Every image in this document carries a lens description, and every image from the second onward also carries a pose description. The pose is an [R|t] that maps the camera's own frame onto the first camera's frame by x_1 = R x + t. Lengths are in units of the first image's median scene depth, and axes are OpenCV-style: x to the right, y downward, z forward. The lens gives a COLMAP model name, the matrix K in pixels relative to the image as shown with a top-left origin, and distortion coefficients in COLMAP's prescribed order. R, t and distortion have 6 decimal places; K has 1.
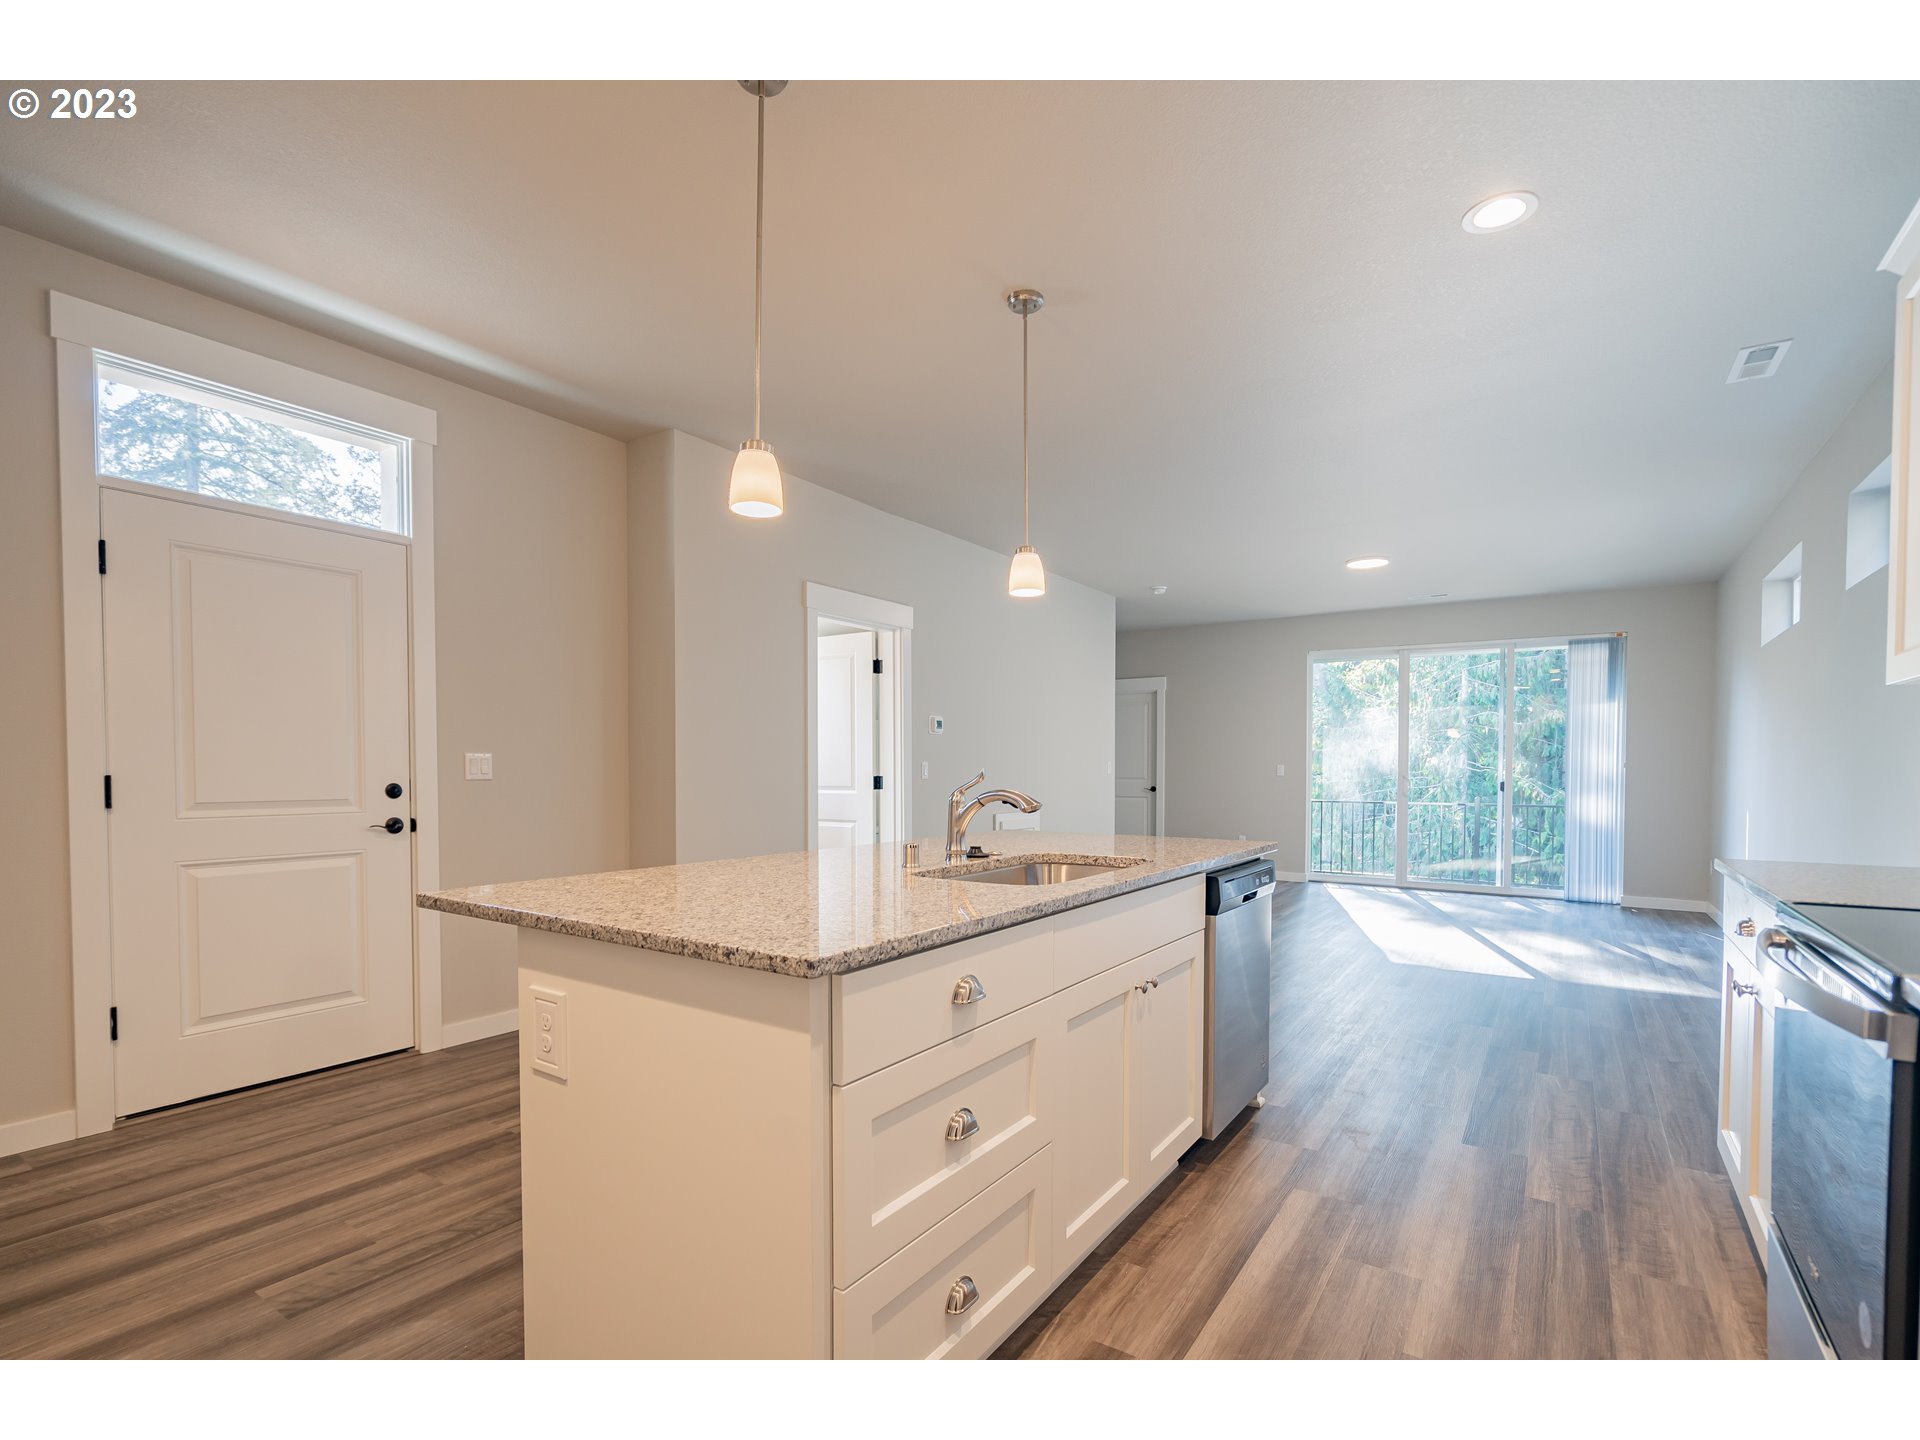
lens RADIAL K [[932.4, 0, 955.3], [0, 932.4, 780.9], [0, 0, 1]] dist [0.003098, -0.000019]
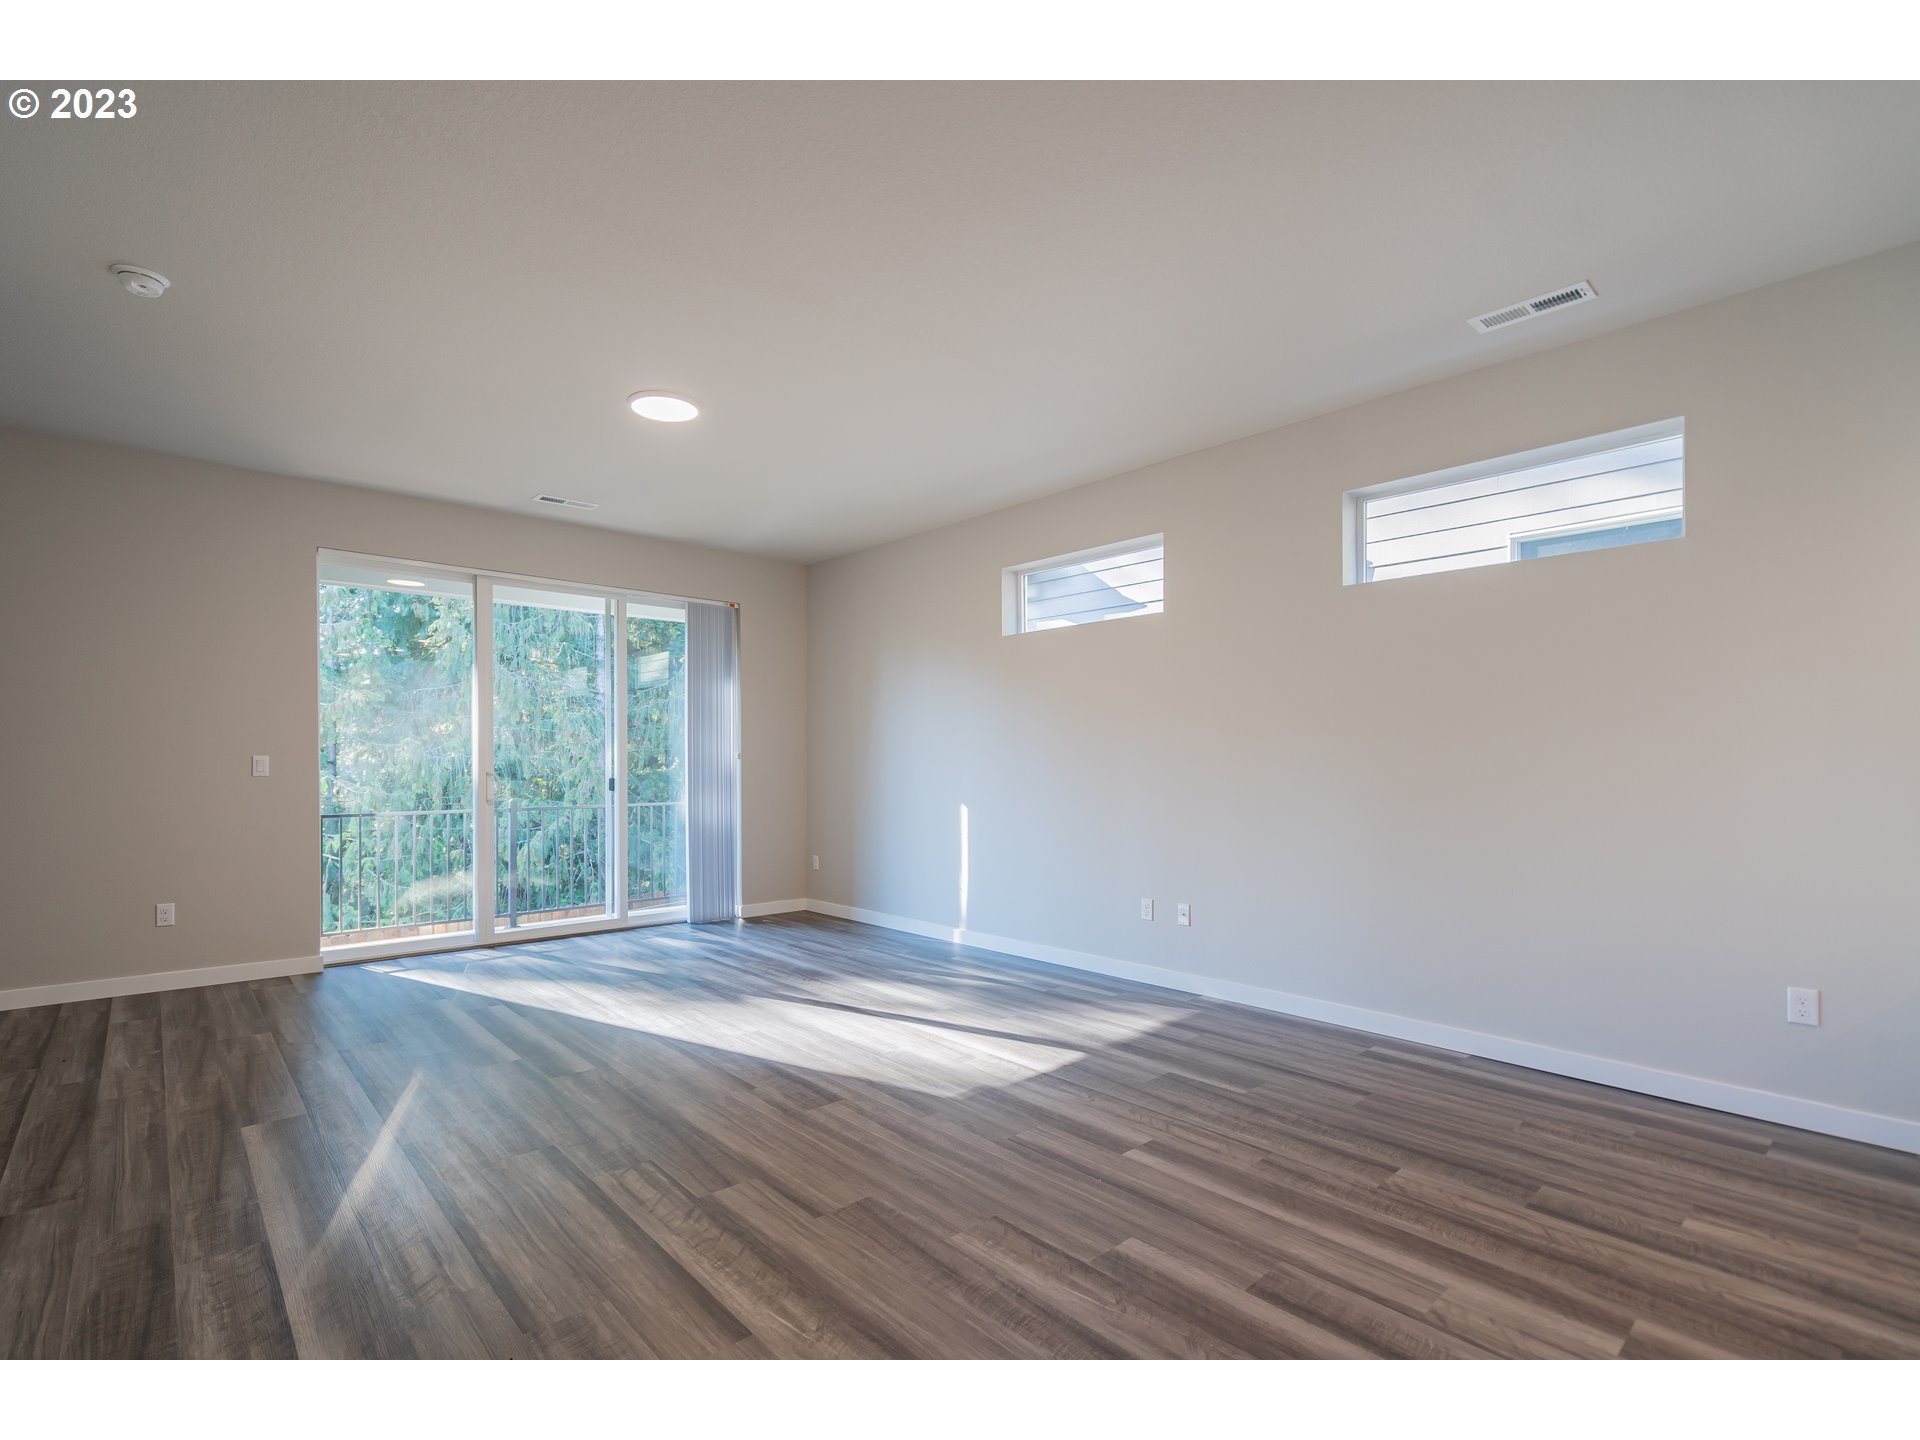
lens RADIAL K [[886.2, 0, 956.6], [0, 886.2, 759.5], [0, 0, 1]] dist [-0.014141, 0.000109]
pose [[0.241994, -0.000402, 0.970278, -0.038313], [0.013890, 0.999899, -0.003050, -0.009258], [-0.970178, 0.014216, 0.241975, 0.586535]]
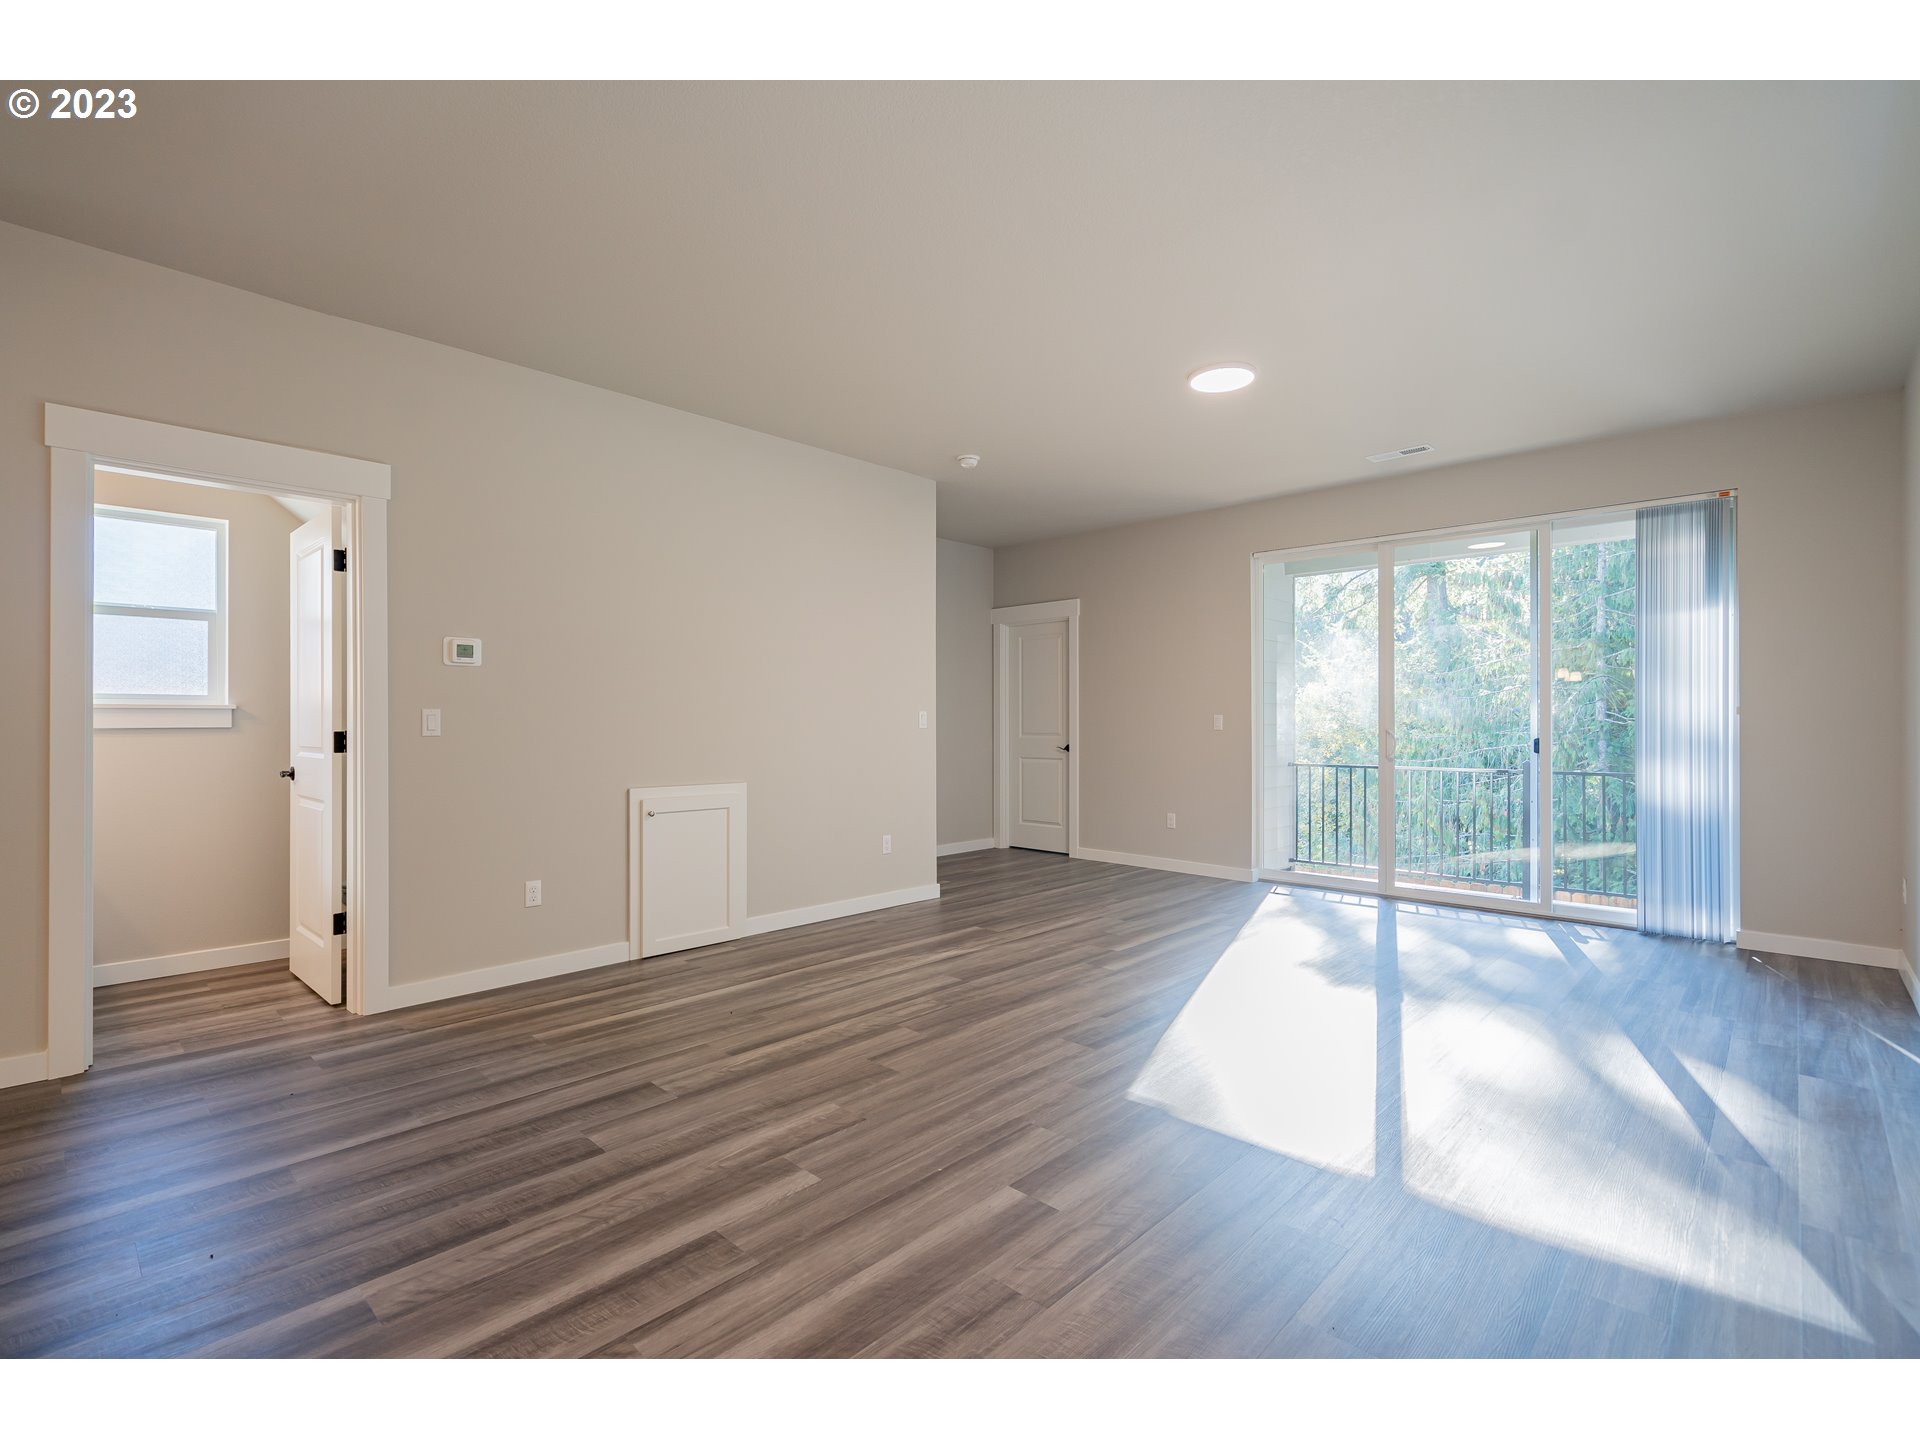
lens RADIAL K [[891.8, 0, 960.0], [0, 891.8, 720.0], [0, 0, 1]] dist [0.001479, 0.000908]
pose [[0.984917, -0.002292, -0.173012, 0.316001], [-0.000517, 0.999869, -0.016190, -0.002424], [0.173026, 0.016035, 0.984787, 0.340762]]
